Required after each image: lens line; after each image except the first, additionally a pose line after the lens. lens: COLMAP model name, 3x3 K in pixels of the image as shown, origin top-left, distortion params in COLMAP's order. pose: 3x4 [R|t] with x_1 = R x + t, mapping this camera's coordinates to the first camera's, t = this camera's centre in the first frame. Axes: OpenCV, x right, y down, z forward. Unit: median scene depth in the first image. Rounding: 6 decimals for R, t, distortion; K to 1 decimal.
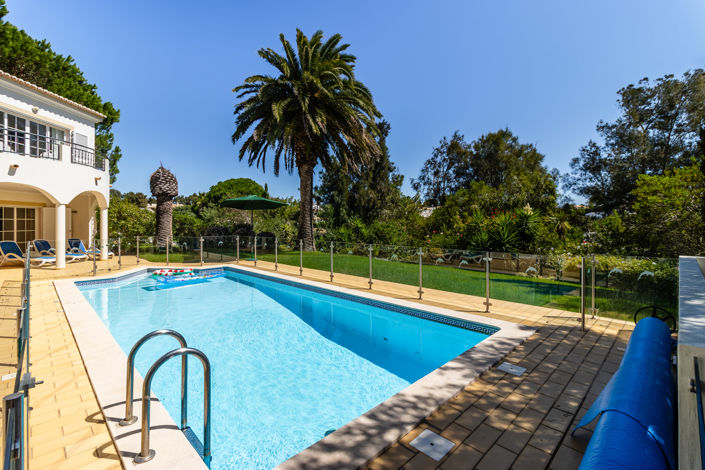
lens RADIAL K [[325.0, 0, 349.4], [0, 325.0, 225.3], [0, 0, 1]] dist [0.007797, -0.003472]
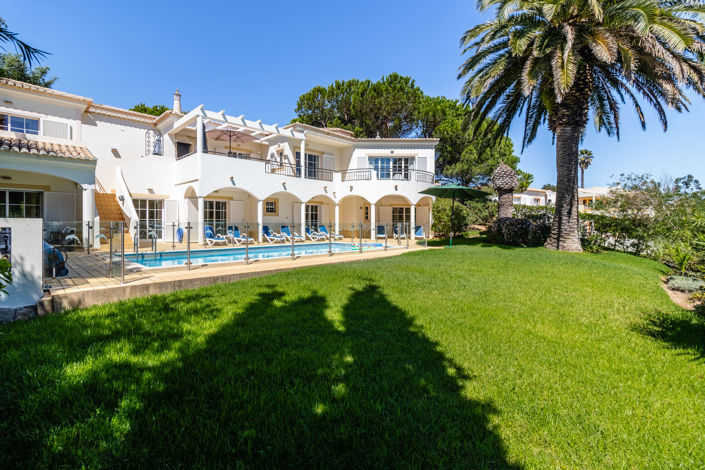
lens RADIAL K [[325.0, 0, 350.2], [0, 325.0, 224.1], [0, 0, 1]] dist [0.007797, -0.003472]
pose [[0.013645, 0.003393, -0.999901, 0.735627], [-0.009100, 0.999953, 0.003269, 0.032962], [0.999865, 0.009054, 0.013675, 0.699434]]
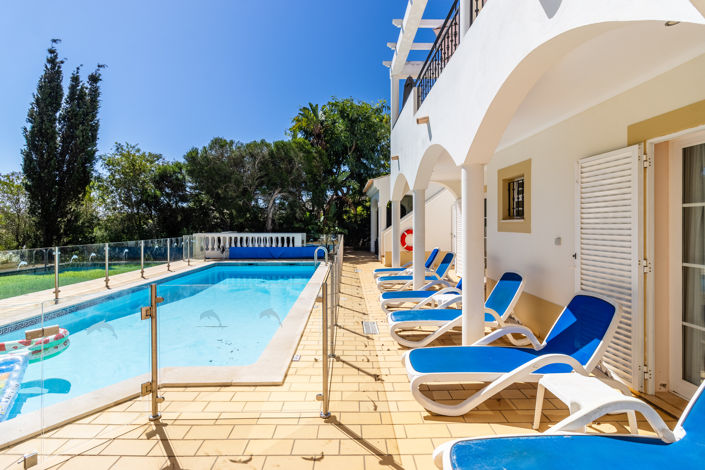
lens RADIAL K [[325.0, 0, 344.7], [0, 325.0, 224.6], [0, 0, 1]] dist [0.007797, -0.003472]
pose [[-0.712118, -0.001513, 0.702058, -0.790671], [0.003126, 0.999981, 0.005325, -0.005415], [-0.702052, 0.005987, -0.712100, 0.787493]]
